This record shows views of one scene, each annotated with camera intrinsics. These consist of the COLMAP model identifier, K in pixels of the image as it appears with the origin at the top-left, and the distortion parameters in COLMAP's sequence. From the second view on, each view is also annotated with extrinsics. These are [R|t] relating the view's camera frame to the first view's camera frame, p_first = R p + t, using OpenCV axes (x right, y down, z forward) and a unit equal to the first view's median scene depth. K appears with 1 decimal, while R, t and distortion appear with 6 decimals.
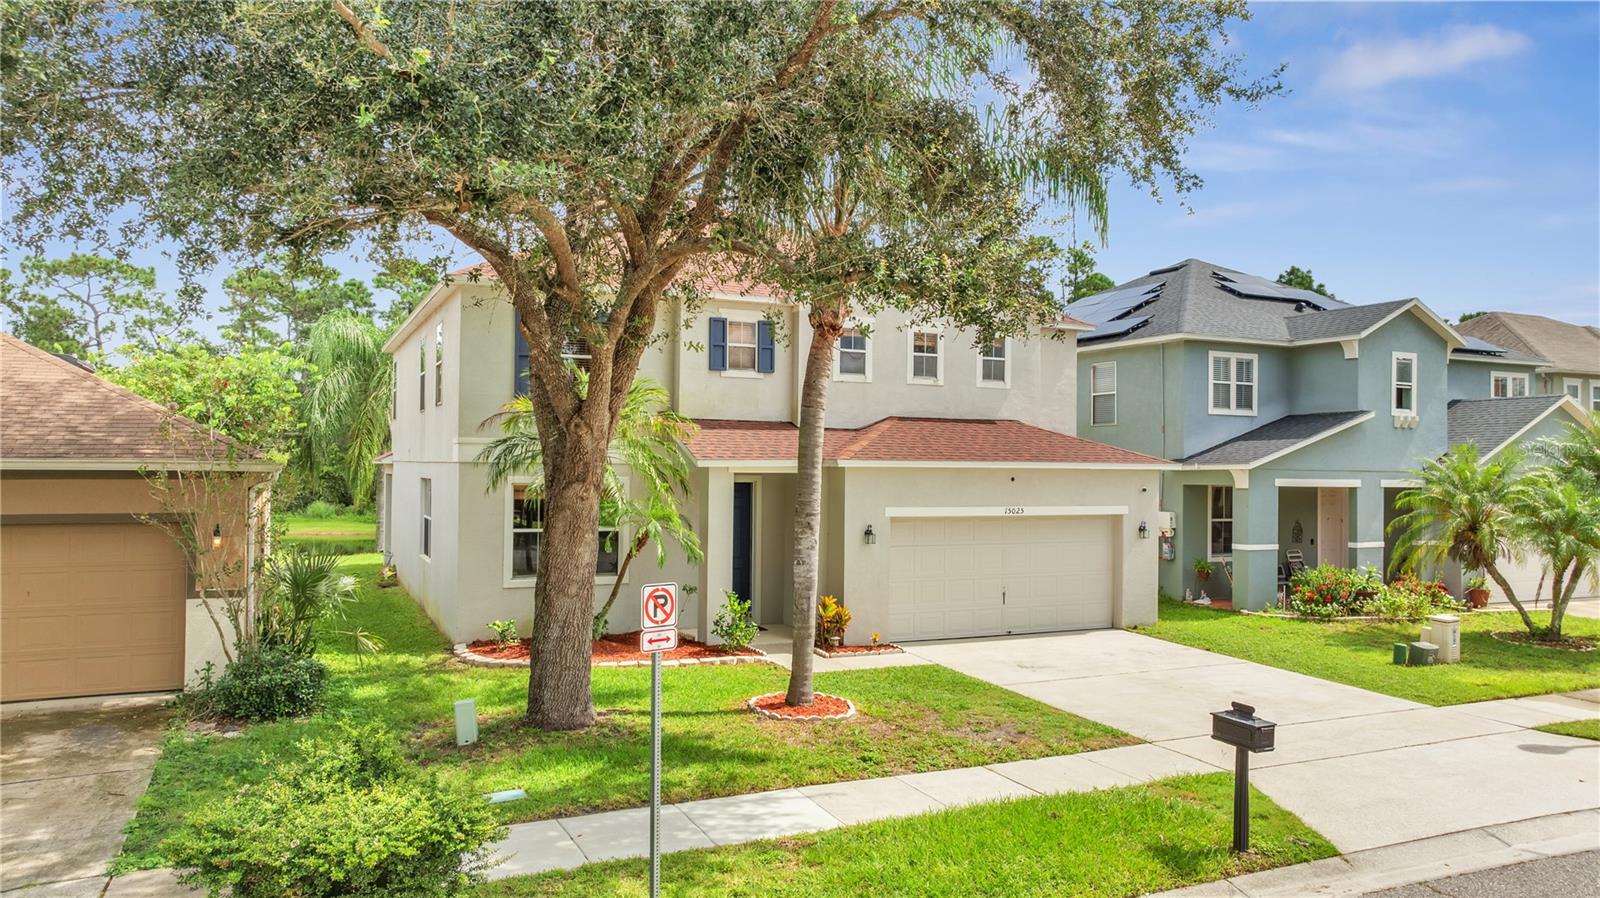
lens RADIAL K [[1125.1, 0, 806.7], [0, 1125.1, 453.3], [0, 0, 1]] dist [-0.013429, 0.004623]
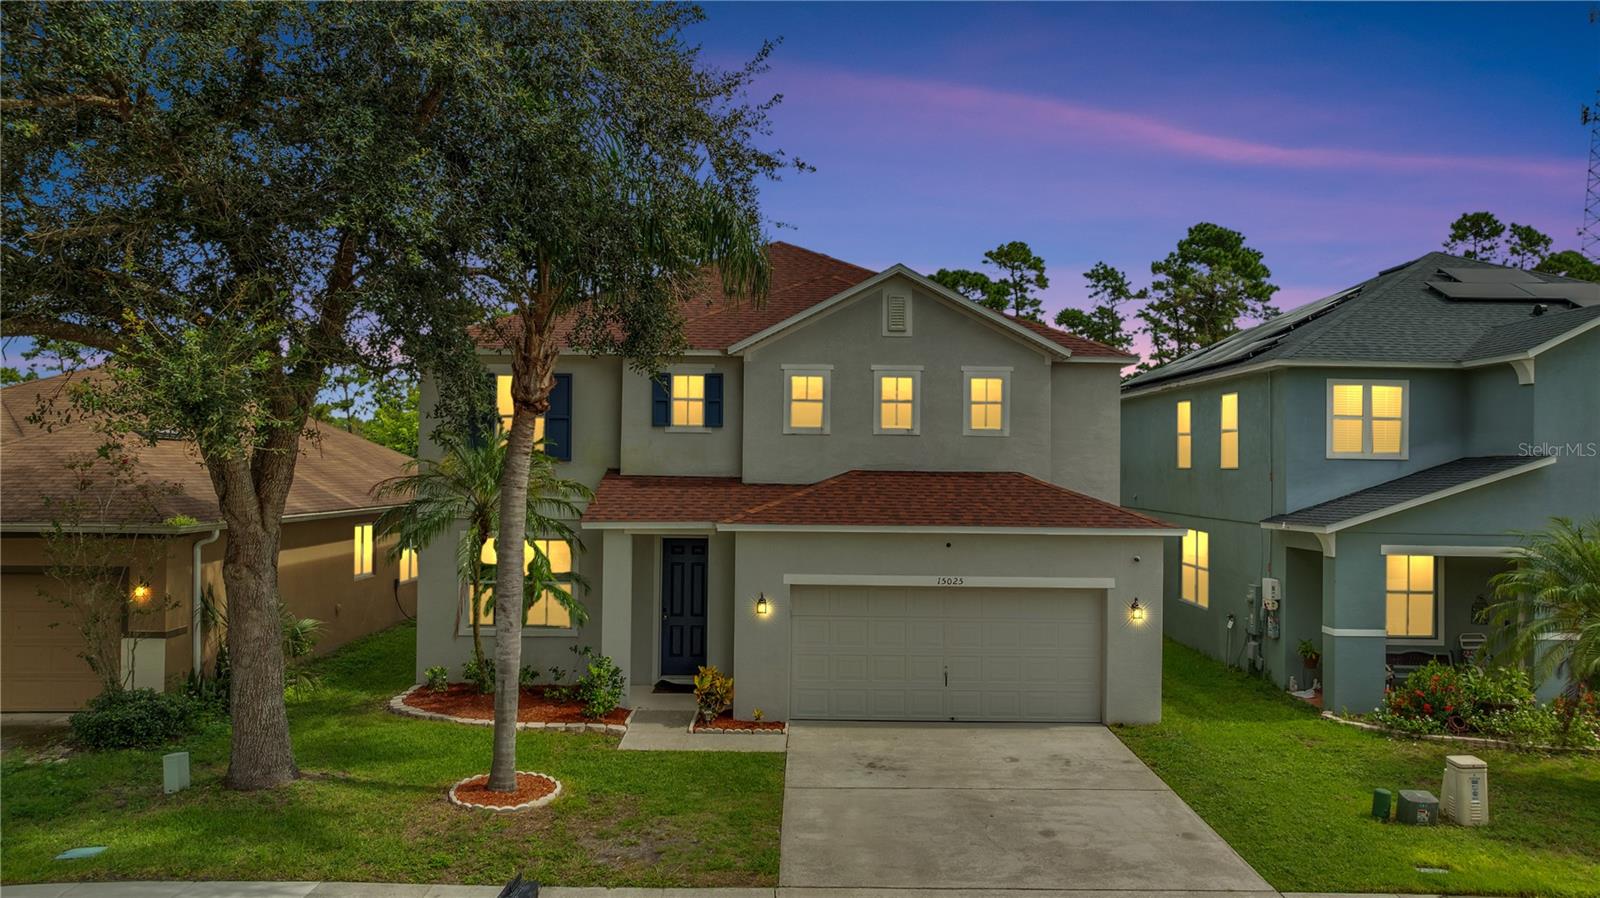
lens RADIAL K [[1125.1, 0, 809.4], [0, 1125.1, 458.1], [0, 0, 1]] dist [-0.013429, 0.004623]
pose [[0.909555, -0.002182, -0.415578, 0.396132], [0.001465, 0.999997, -0.002045, -0.038198], [0.415581, 0.001251, 0.909555, 0.137551]]
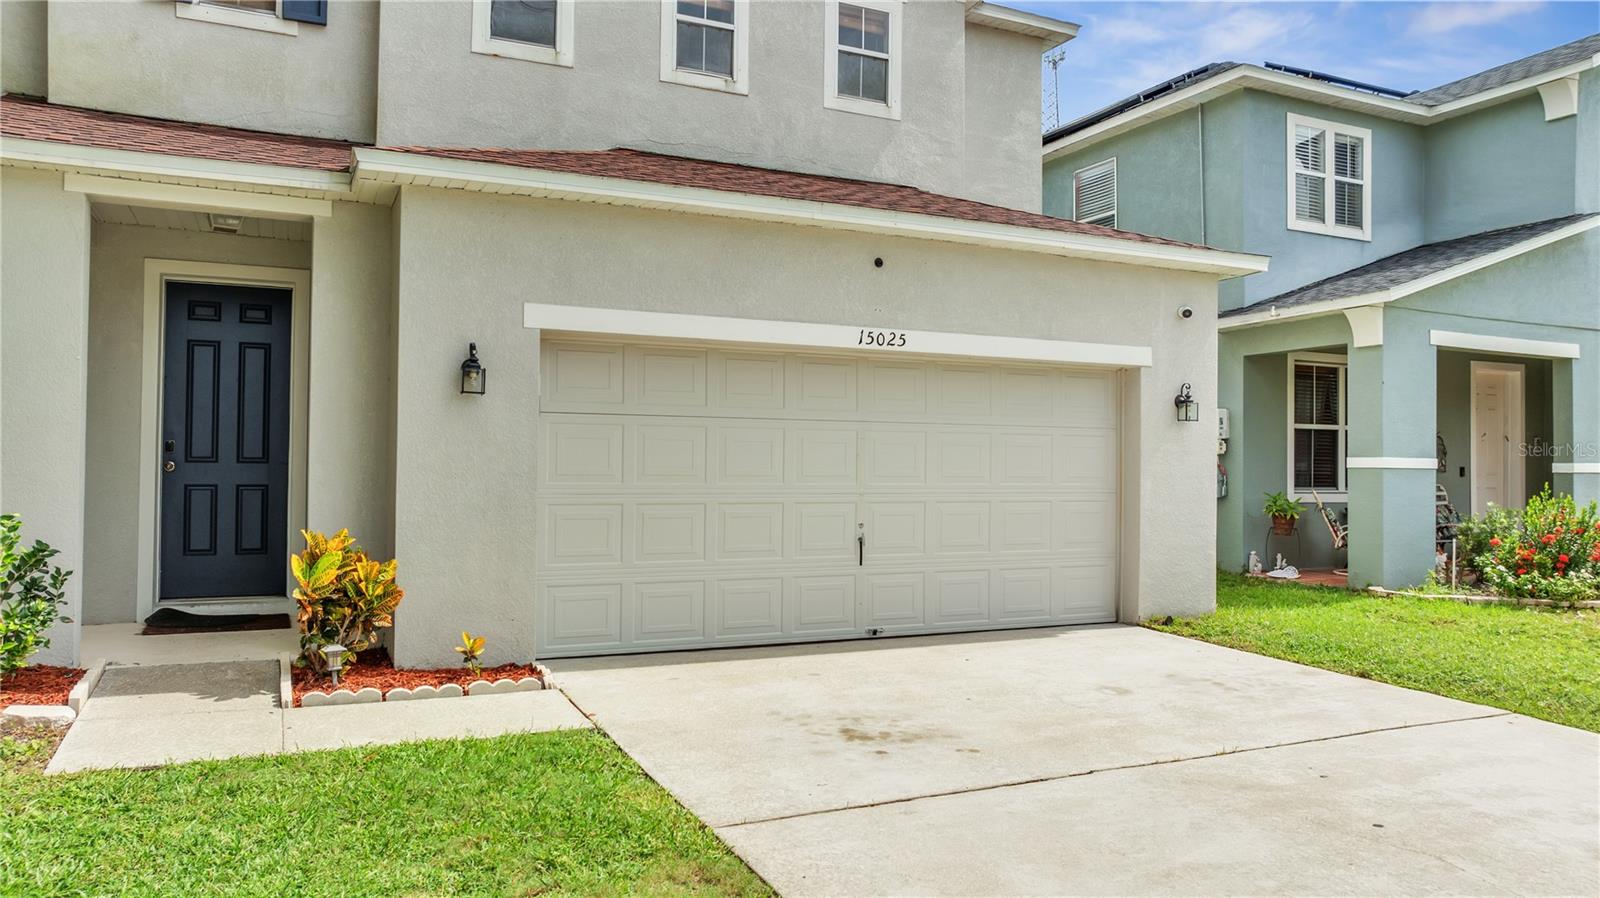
lens RADIAL K [[1125.1, 0, 806.1], [0, 1125.1, 445.2], [0, 0, 1]] dist [-0.013429, 0.004623]
pose [[0.999964, -0.000239, 0.008512, 0.134956], [0.000310, 0.999966, -0.008295, 0.082735], [-0.008510, 0.008298, 0.999929, 0.516615]]
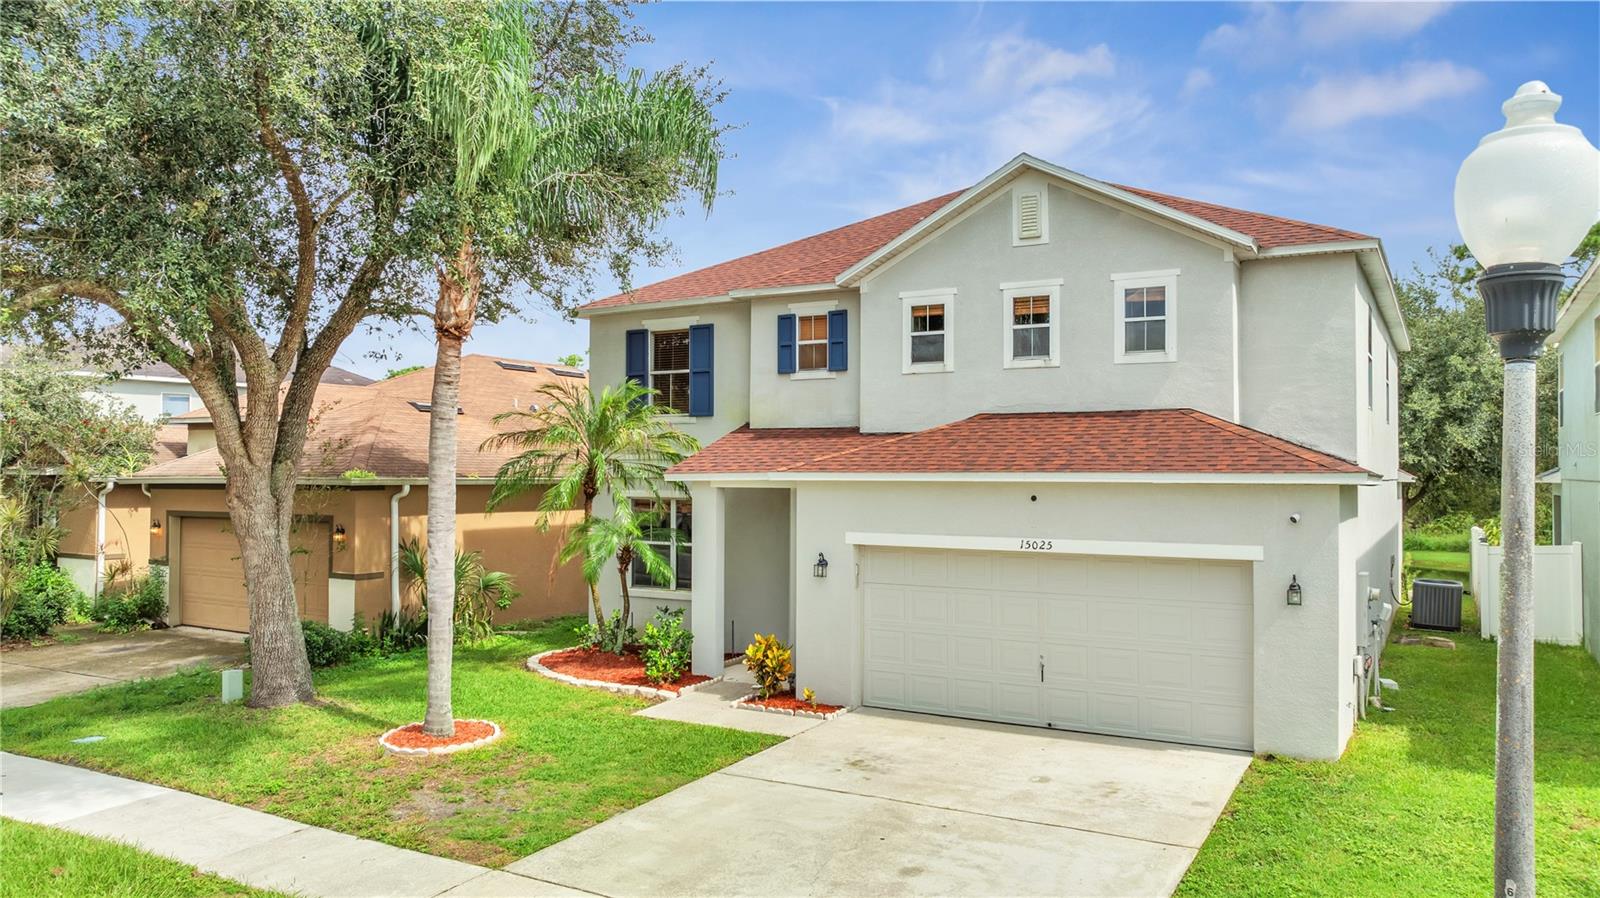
lens RADIAL K [[1125.1, 0, 805.2], [0, 1125.1, 454.0], [0, 0, 1]] dist [-0.013429, 0.004623]
pose [[0.577835, -0.022363, -0.815847, 0.579830], [0.011326, 0.999748, -0.019382, 0.007093], [0.816075, 0.001959, 0.577942, 0.436132]]
